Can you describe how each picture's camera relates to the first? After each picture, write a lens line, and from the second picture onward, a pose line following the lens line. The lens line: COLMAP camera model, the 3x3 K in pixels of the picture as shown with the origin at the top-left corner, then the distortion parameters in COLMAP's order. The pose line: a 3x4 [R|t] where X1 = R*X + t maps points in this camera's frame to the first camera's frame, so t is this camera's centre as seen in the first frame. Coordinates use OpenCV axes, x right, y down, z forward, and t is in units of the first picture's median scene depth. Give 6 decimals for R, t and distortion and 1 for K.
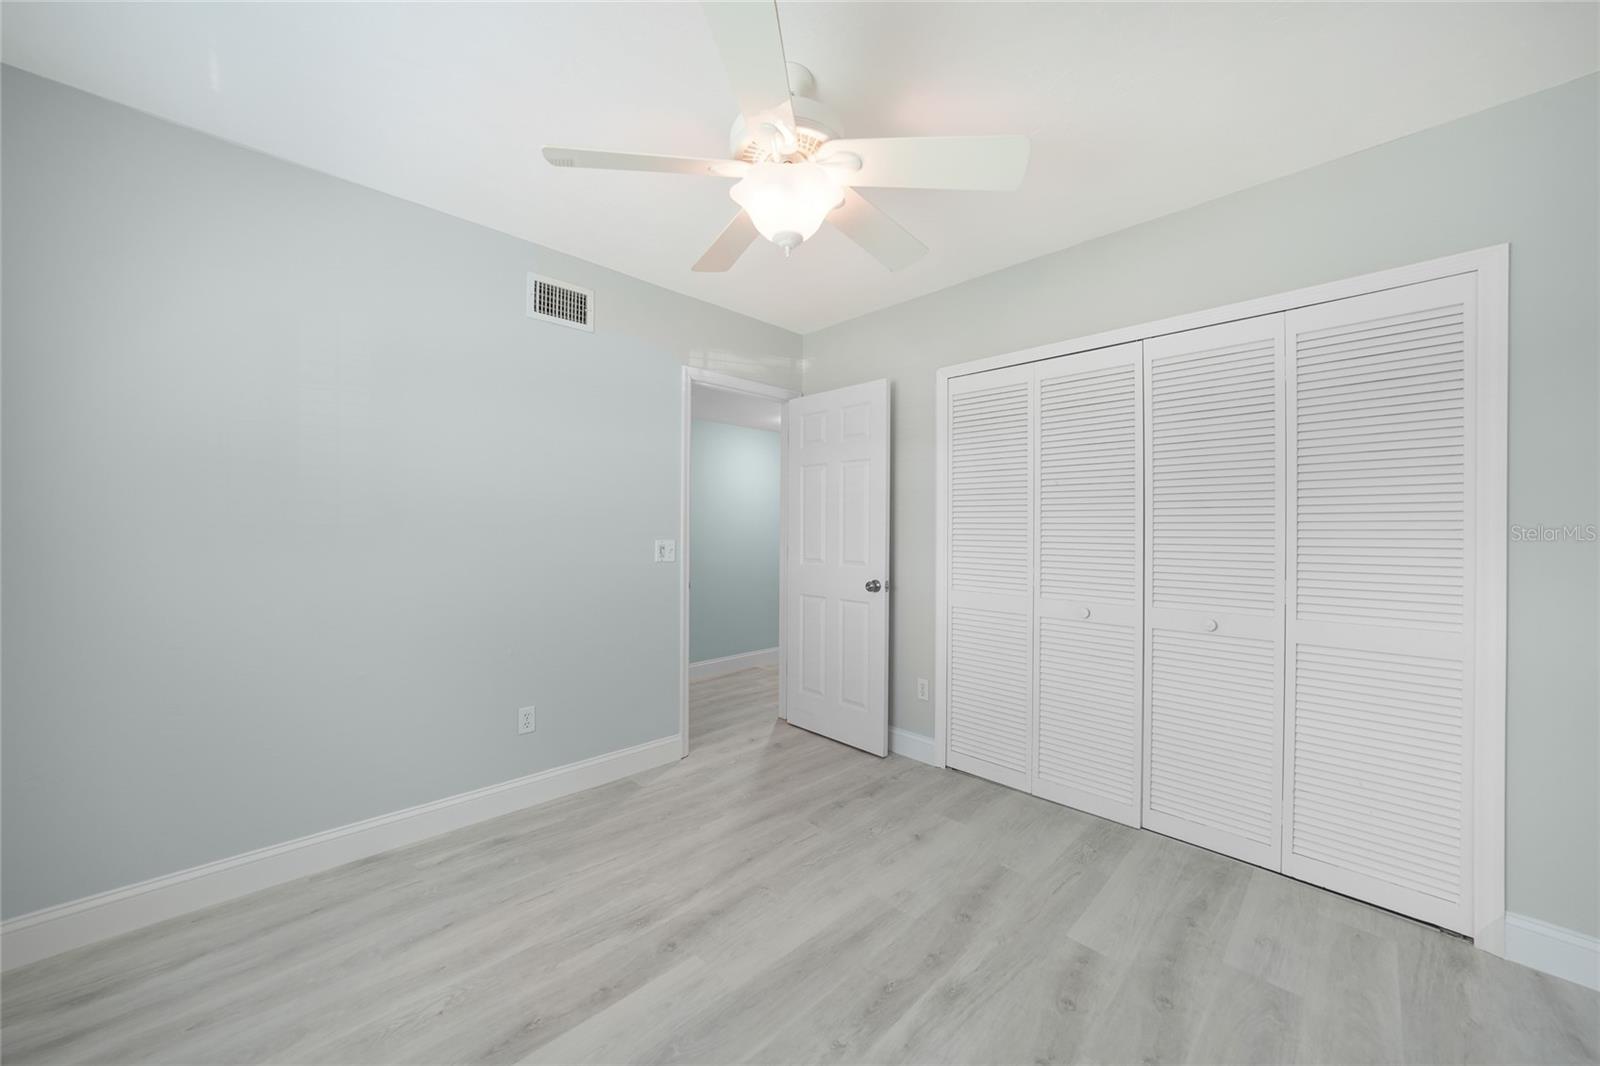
lens RADIAL K [[577.0, 0, 800.8], [0, 577.0, 526.7], [0, 0, 1]] dist [-0.026575, 0.006084]
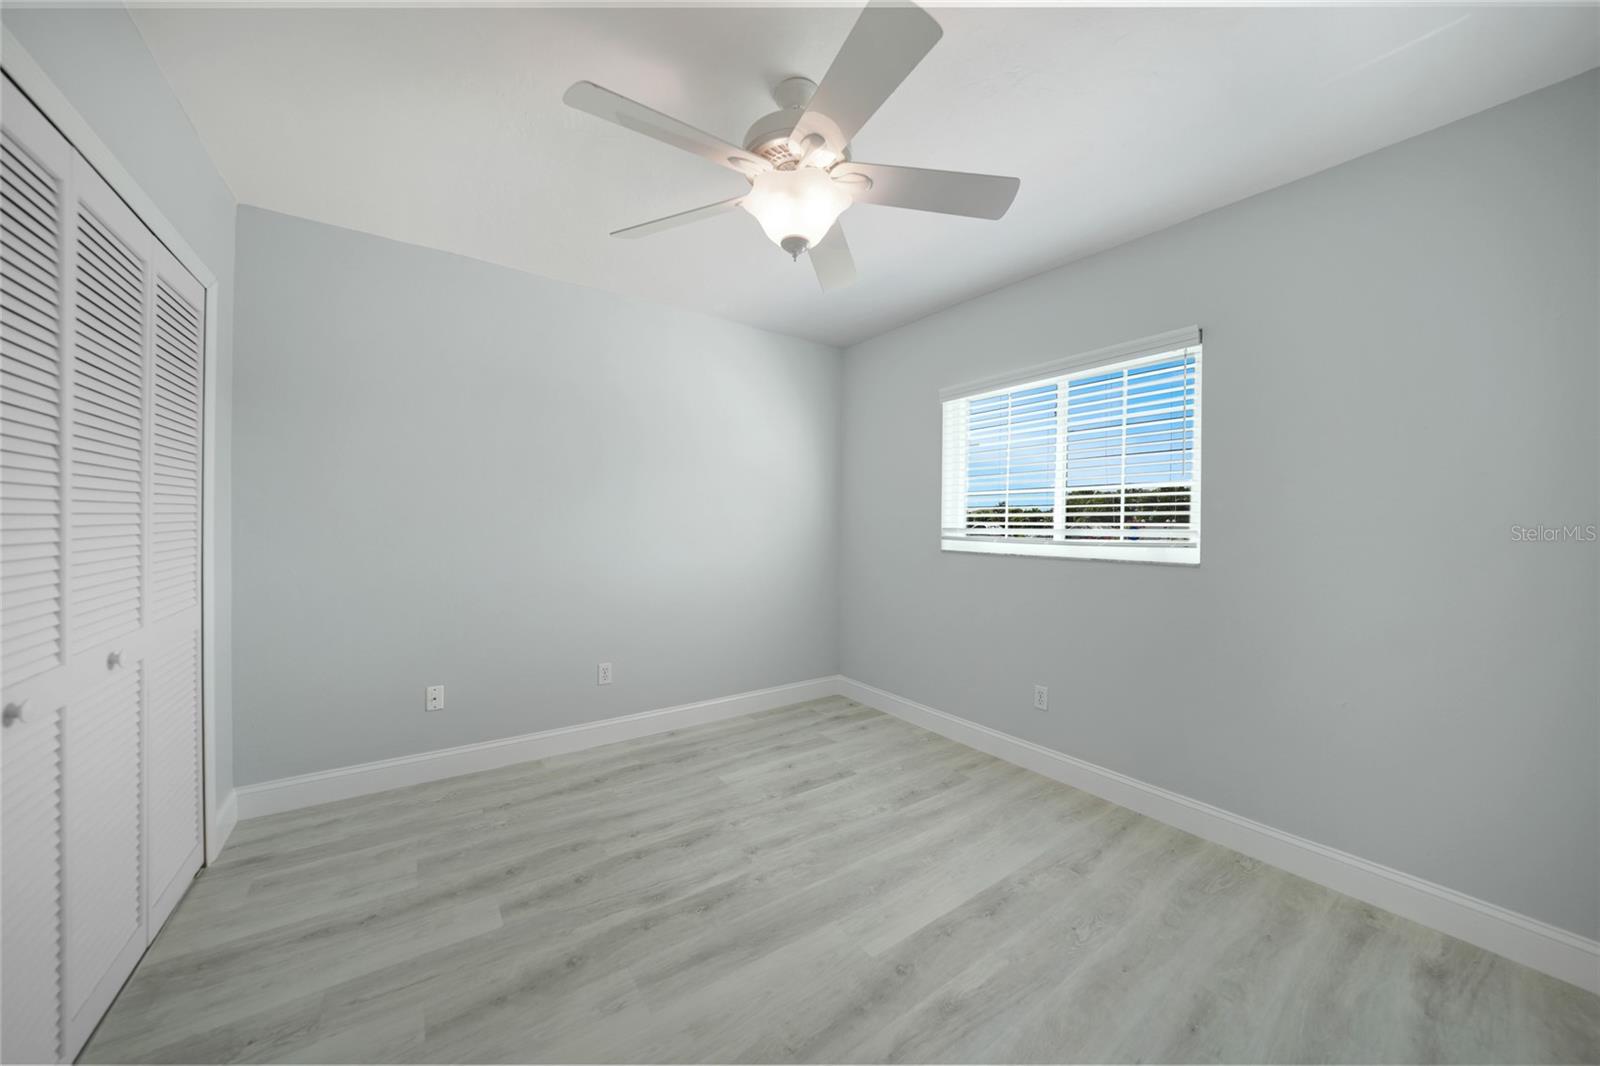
lens RADIAL K [[577.0, 0, 800.8], [0, 577.0, 526.7], [0, 0, 1]] dist [-0.026575, 0.006084]
pose [[-0.989148, -0.019953, 0.145565, -0.196809], [-0.020287, 0.999794, -0.000806, 0.011230], [-0.145518, -0.003751, -0.989348, 2.074054]]
